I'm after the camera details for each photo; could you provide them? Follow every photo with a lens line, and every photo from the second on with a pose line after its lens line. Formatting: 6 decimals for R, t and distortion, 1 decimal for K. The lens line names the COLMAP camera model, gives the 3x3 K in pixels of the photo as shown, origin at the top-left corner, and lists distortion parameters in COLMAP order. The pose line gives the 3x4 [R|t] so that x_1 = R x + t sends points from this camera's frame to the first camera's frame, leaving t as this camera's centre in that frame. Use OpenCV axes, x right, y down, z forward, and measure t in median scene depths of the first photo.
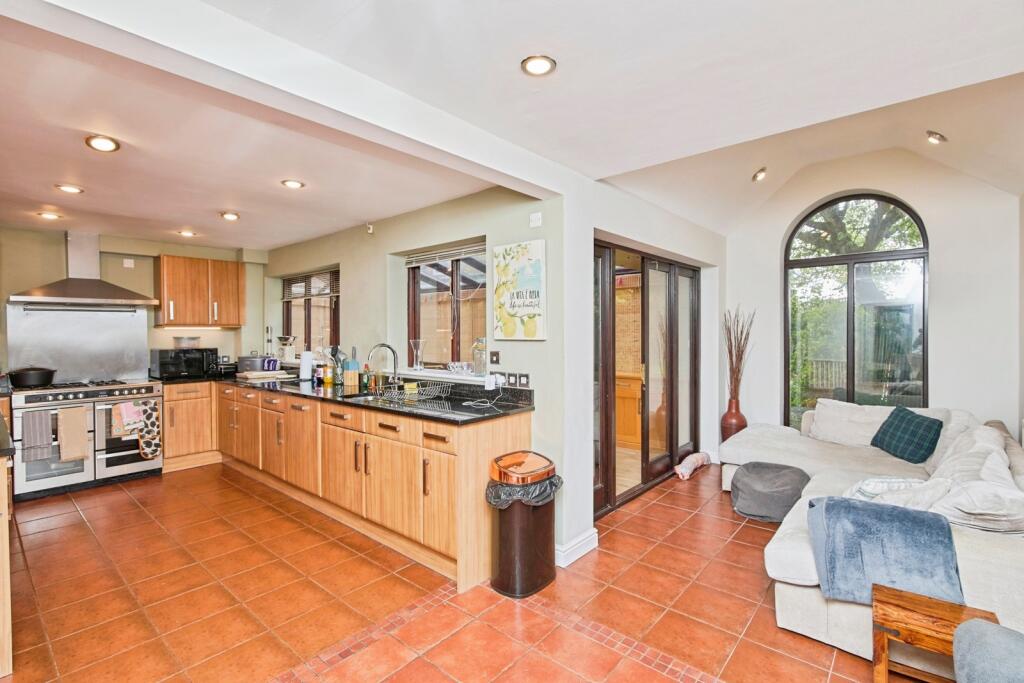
lens RADIAL K [[474.6, 0, 492.8], [0, 474.6, 336.0], [0, 0, 1]] dist [0.000804, 0.000442]
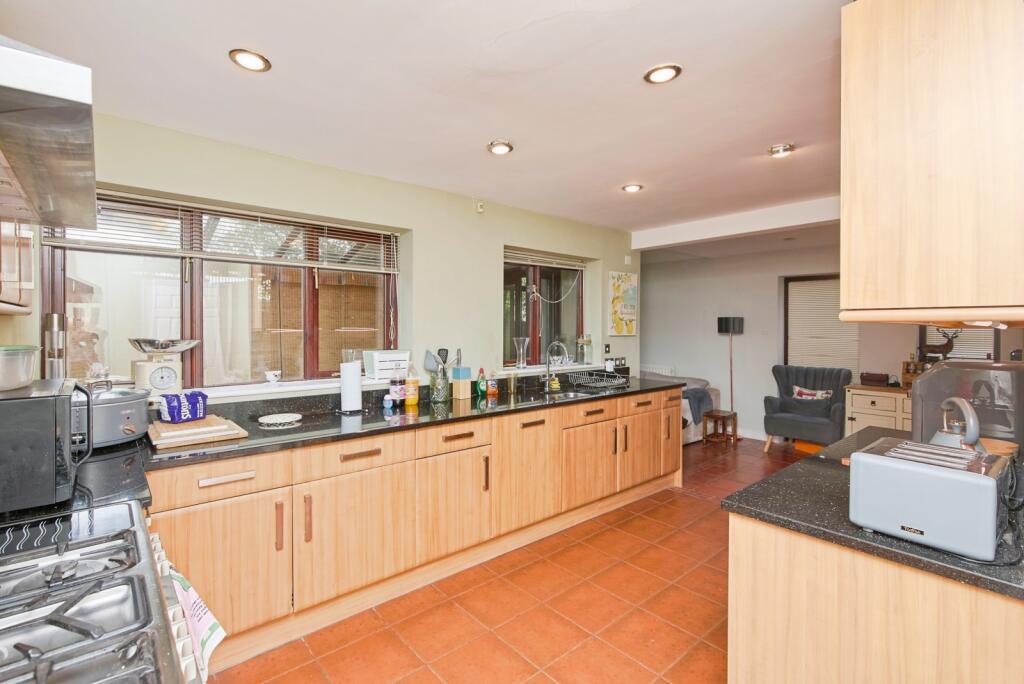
lens RADIAL K [[474.6, 0, 492.8], [0, 474.6, 336.5], [0, 0, 1]] dist [0.000804, 0.000442]
pose [[0.151886, -0.008708, 0.988360, -1.090041], [0.010378, 0.999920, 0.007215, -0.003138], [-0.988344, 0.009162, 0.151964, 0.845636]]
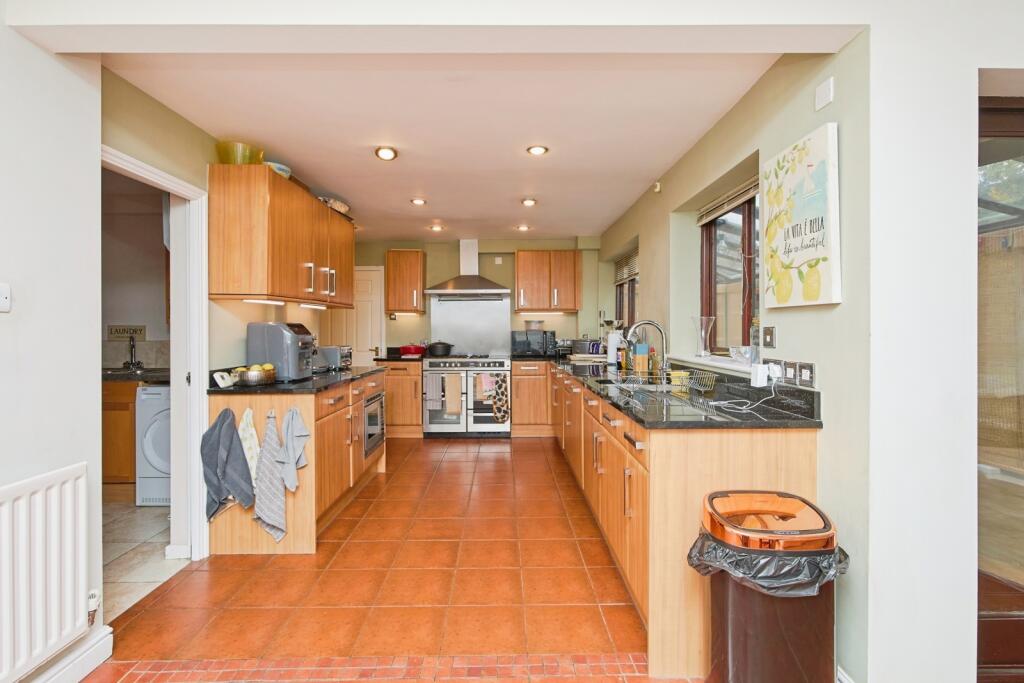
lens RADIAL K [[472.5, 0, 507.6], [0, 472.5, 327.7], [0, 0, 1]] dist [0.000368, 0.000213]
pose [[0.675214, 0.004153, -0.737610, 0.176878], [-0.010364, 0.999939, -0.003857, 0.029324], [0.737549, 0.010249, 0.675216, 0.236804]]
